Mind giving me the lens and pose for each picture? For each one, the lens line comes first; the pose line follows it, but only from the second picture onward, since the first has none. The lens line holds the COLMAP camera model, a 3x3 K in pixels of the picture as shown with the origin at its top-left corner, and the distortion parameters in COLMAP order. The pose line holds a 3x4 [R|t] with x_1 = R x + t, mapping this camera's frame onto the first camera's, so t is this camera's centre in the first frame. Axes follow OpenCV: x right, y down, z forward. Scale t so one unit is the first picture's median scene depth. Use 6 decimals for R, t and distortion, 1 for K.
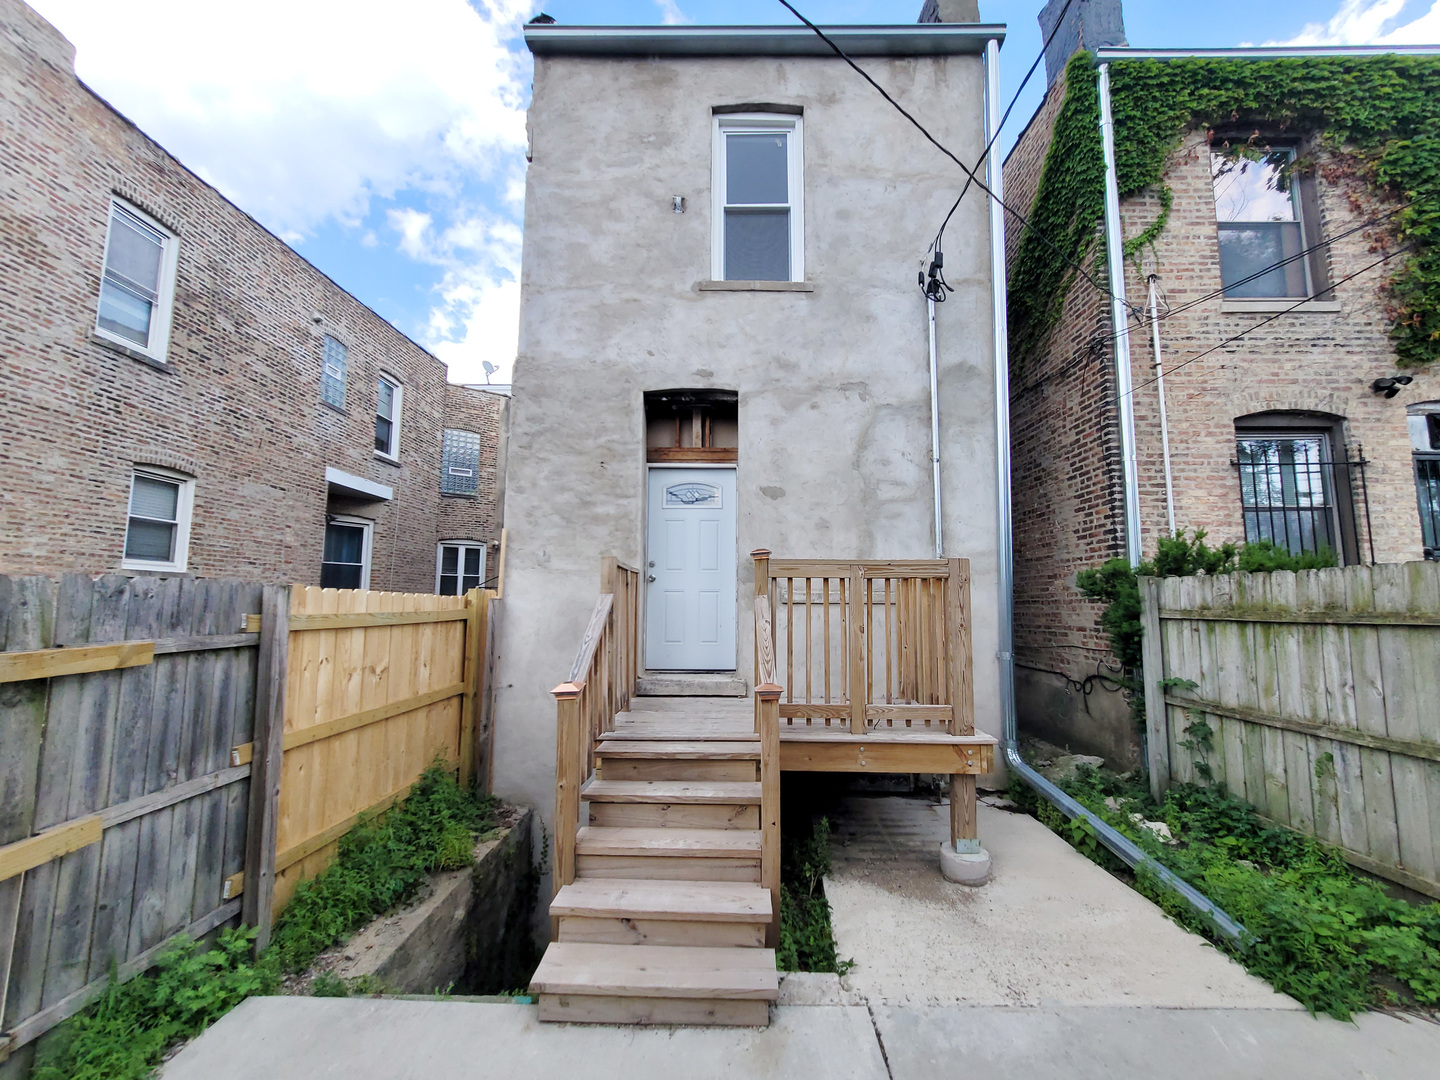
lens RADIAL K [[587.0, 0, 719.0], [0, 587.0, 541.1], [0, 0, 1]] dist [0.001711, 0.000049]
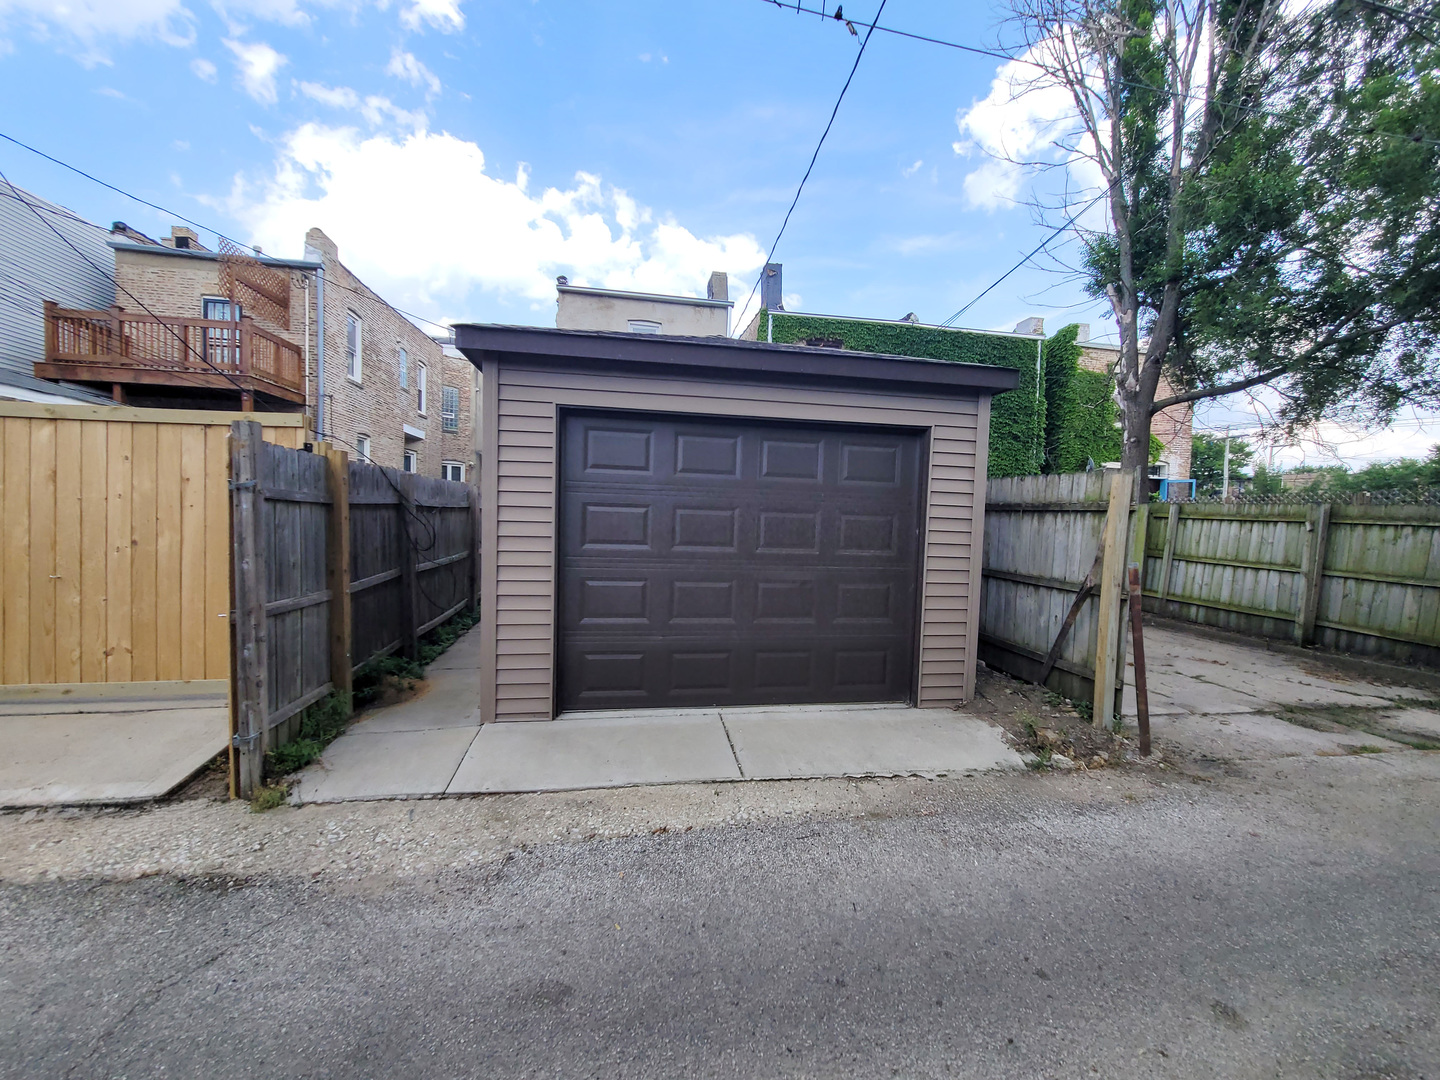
lens RADIAL K [[587.0, 0, 721.9], [0, 587.0, 538.4], [0, 0, 1]] dist [0.001711, 0.000049]
pose [[0.984175, 0.020314, 0.176032, -0.037573], [-0.046064, 0.988584, 0.143454, -0.151509], [-0.171108, -0.149292, 0.973876, -1.754704]]
